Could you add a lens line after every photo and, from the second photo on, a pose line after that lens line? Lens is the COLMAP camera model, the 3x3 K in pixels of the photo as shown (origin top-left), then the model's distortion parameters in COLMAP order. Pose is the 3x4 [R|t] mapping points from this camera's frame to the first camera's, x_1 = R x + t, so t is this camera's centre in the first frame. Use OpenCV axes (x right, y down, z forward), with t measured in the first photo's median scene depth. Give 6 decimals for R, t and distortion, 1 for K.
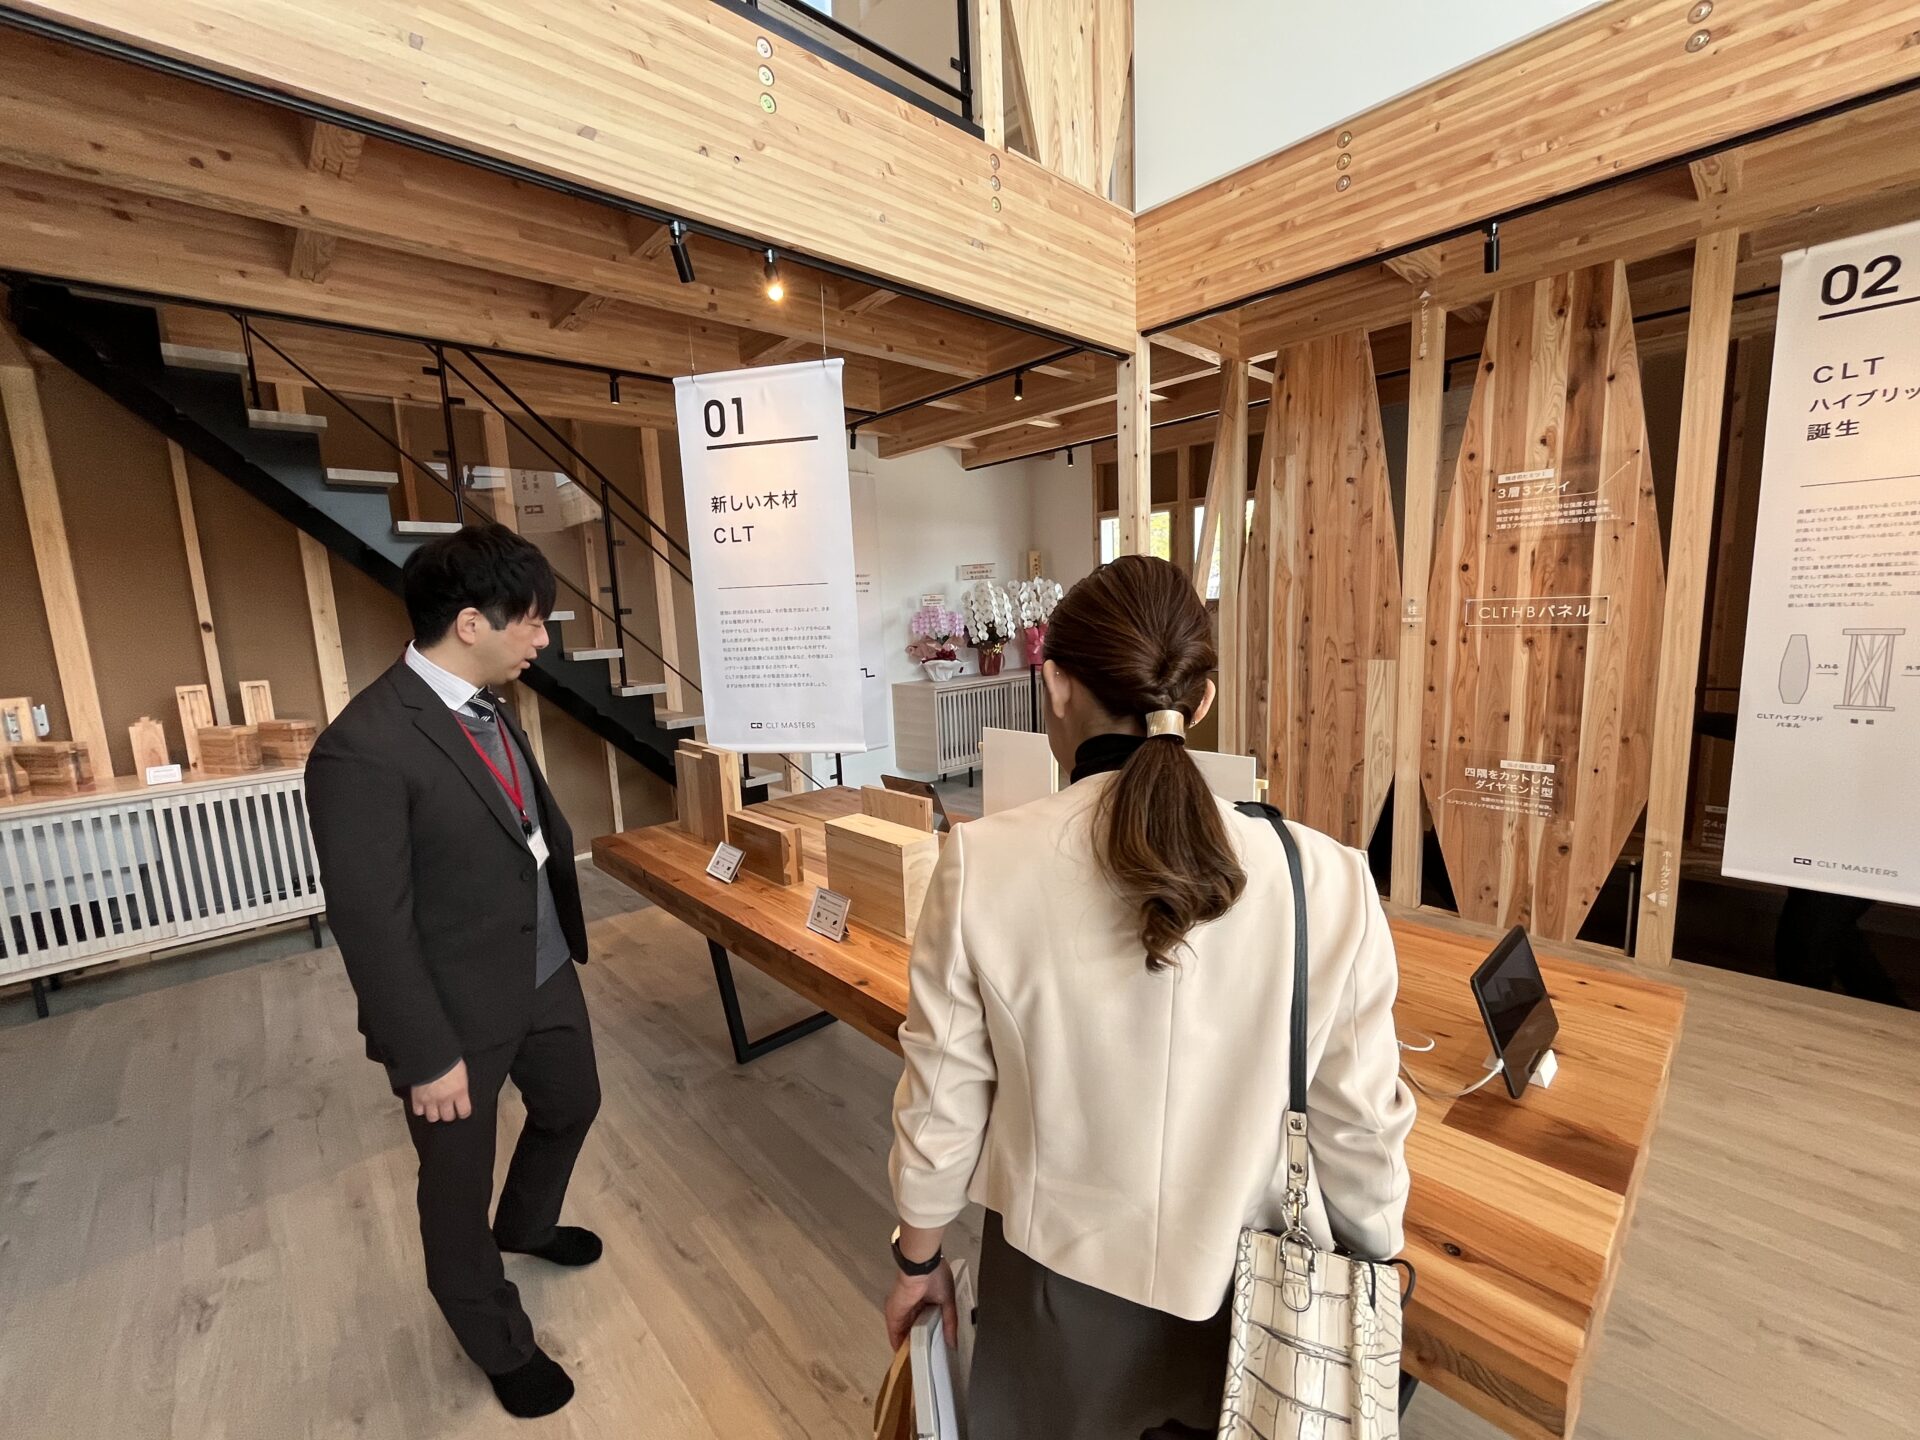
lens RADIAL K [[779.7, 0, 958.6], [0, 779.7, 718.6], [0, 0, 1]] dist [-0.004443, 0.000015]
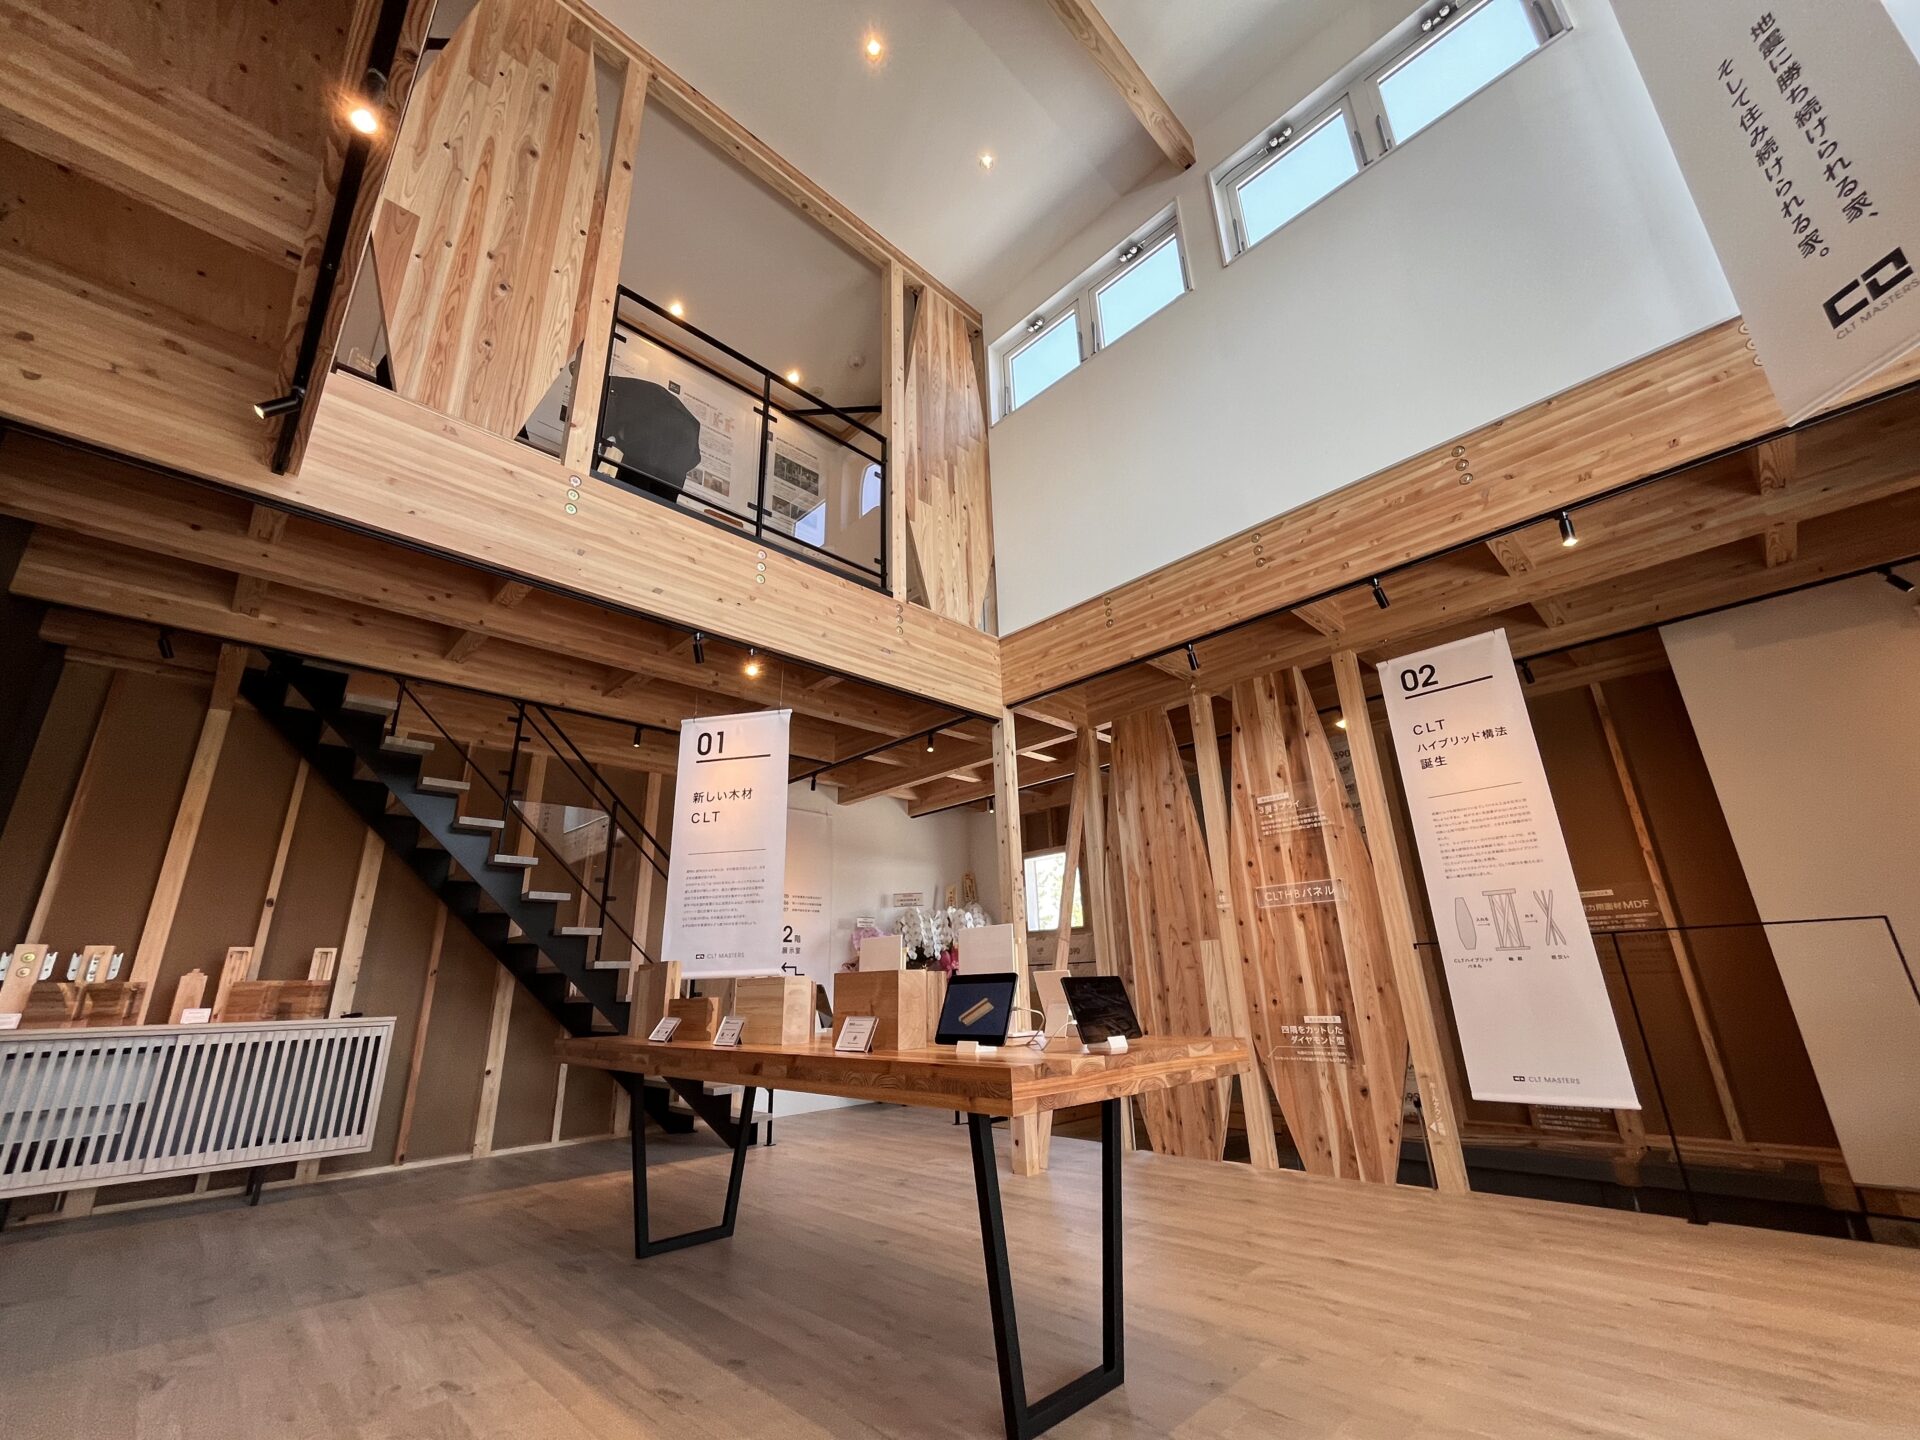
lens RADIAL K [[779.7, 0, 960.8], [0, 779.7, 722.4], [0, 0, 1]] dist [-0.004443, 0.000015]
pose [[0.999646, 0.018404, 0.019190, 0.133491], [-0.007626, 0.889861, -0.456167, 0.227304], [-0.025472, 0.455860, 0.889687, -0.327543]]
